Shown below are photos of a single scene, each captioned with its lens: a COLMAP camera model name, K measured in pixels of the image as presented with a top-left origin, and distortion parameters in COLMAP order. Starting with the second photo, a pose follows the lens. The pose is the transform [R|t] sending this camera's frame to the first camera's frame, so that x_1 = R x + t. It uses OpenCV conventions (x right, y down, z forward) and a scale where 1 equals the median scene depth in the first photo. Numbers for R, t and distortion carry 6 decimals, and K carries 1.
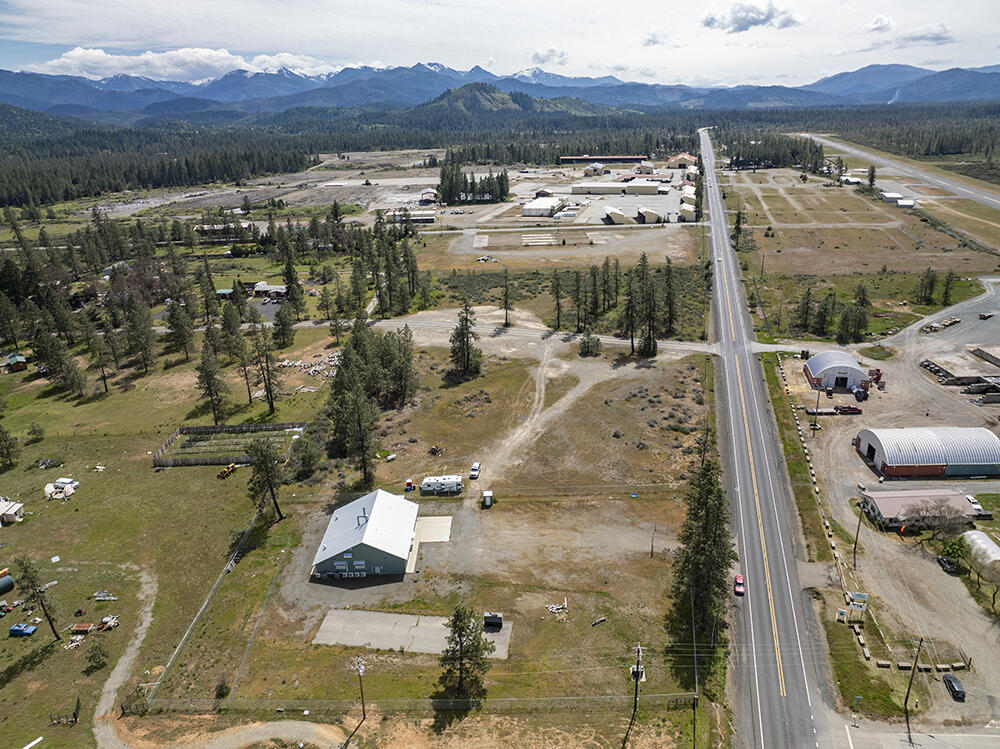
lens RADIAL K [[701.8, 0, 497.9], [0, 701.8, 376.2], [0, 0, 1]] dist [-0.043202, 0.016944]
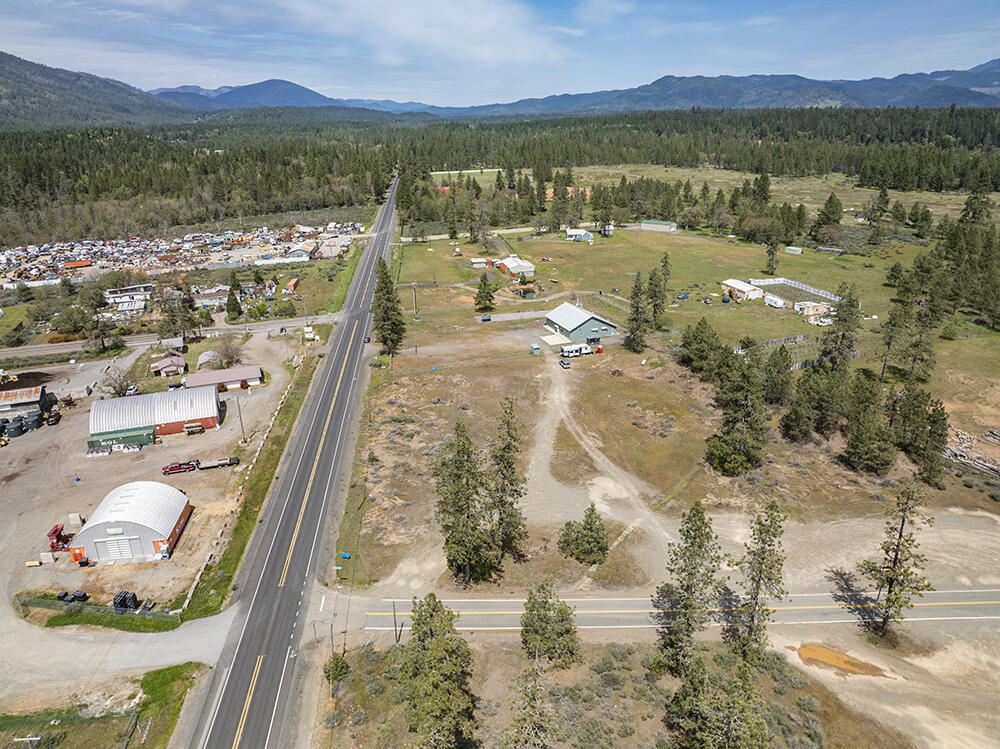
lens RADIAL K [[701.8, 0, 497.9], [0, 701.8, 376.2], [0, 0, 1]] dist [-0.043202, 0.016944]
pose [[-0.931301, 0.172038, -0.321062, 0.168666], [-0.086113, 0.752460, 0.652984, -0.226541], [0.353925, 0.635773, -0.685952, 0.650294]]
